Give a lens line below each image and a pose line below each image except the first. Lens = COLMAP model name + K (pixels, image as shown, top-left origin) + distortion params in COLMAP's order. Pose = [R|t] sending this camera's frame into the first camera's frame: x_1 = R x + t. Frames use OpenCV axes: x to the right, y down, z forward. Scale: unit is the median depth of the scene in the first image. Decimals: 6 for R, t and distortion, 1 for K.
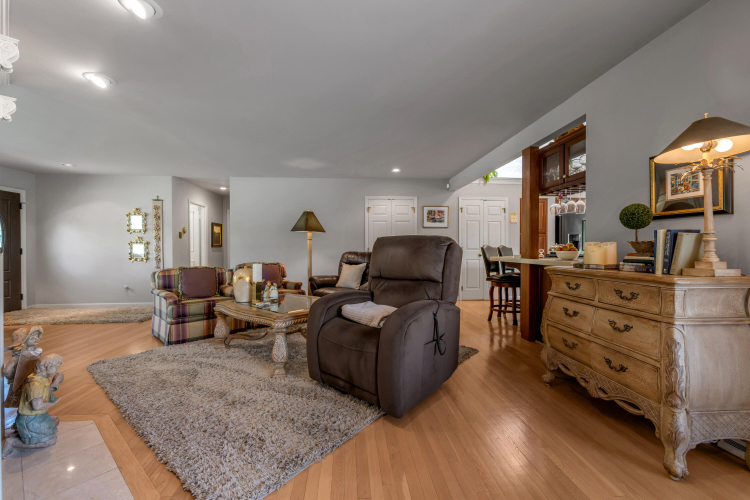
lens RADIAL K [[313.7, 0, 375.0], [0, 313.7, 250.0], [0, 0, 1]] dist [-0.001666, -0.000152]
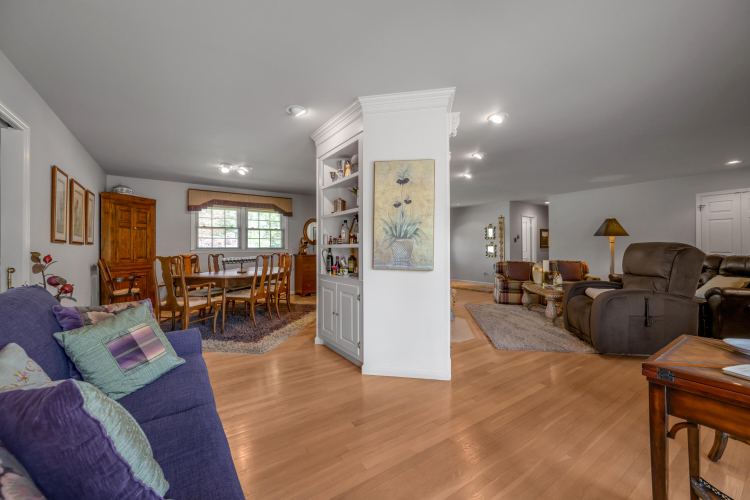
lens RADIAL K [[300.0, 0, 375.0], [0, 300.0, 250.0], [0, 0, 1]] dist [-0.002517, -0.000146]
pose [[0.501666, 0.009080, -0.865014, 0.314305], [-0.004443, 0.999959, 0.007920, -0.010728], [0.865050, -0.000130, 0.501686, -0.322459]]
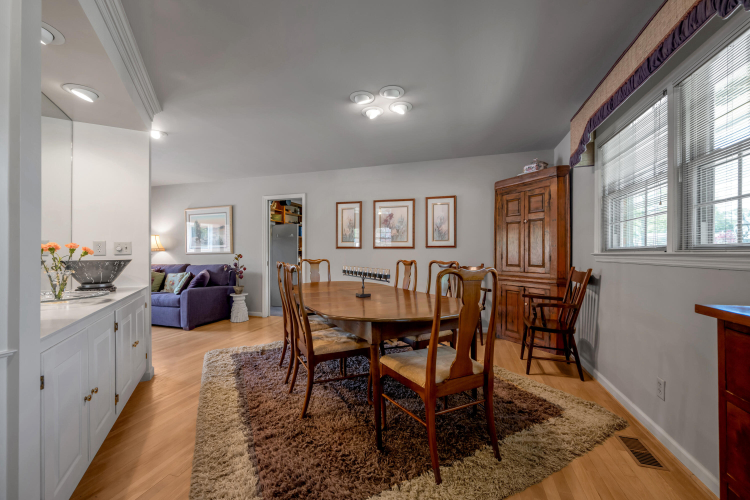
lens RADIAL K [[298.2, 0, 374.8], [0, 298.2, 253.2], [0, 0, 1]] dist [-0.002305, -0.000101]
pose [[-0.926482, 0.006457, 0.376283, -0.914173], [0.007644, 0.999969, 0.001663, -0.003455], [-0.376260, 0.004417, -0.926503, 0.250517]]
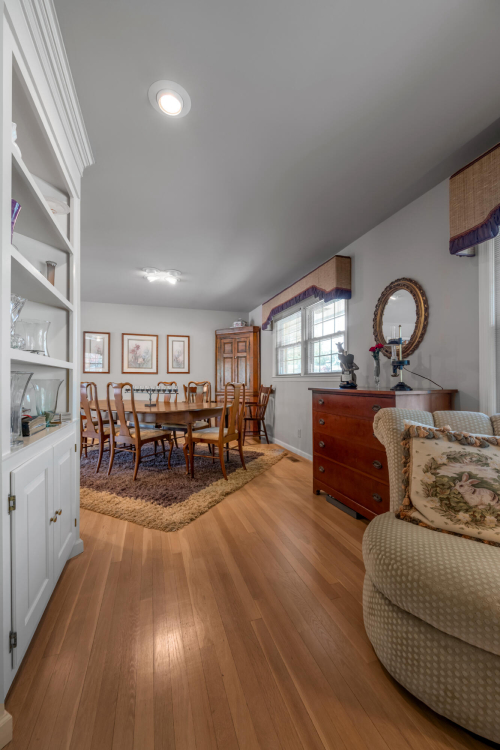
lens RADIAL K [[300.0, 0, 251.9], [0, 300.0, 380.9], [0, 0, 1]] dist [-0.002517, -0.000146]
pose [[-0.970913, 0.008846, -0.239268, -0.770833], [0.007091, 0.999941, 0.008196, 0.004618], [0.239327, 0.006261, -0.970919, 0.569650]]
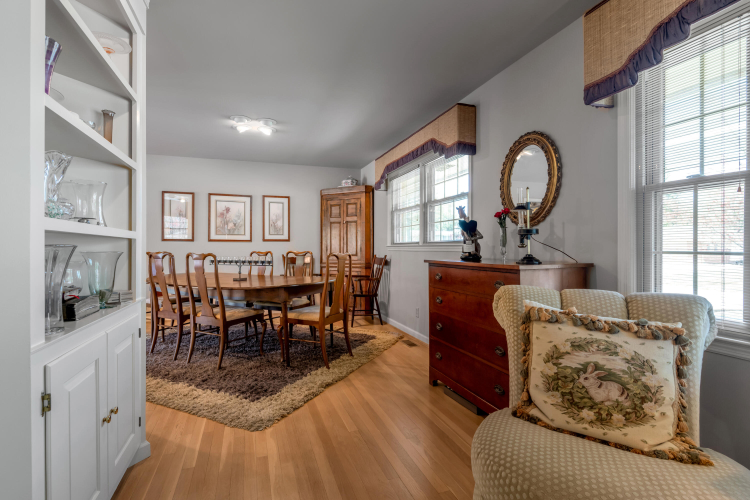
lens RADIAL K [[355.0, 0, 375.0], [0, 355.0, 250.0], [0, 0, 1]] dist [-0.002143, 0.000350]
pose [[-0.967226, 0.007935, -0.253793, -0.789121], [0.005111, 0.999917, 0.011784, 0.000359], [0.253865, 0.010101, -0.967187, 0.574618]]
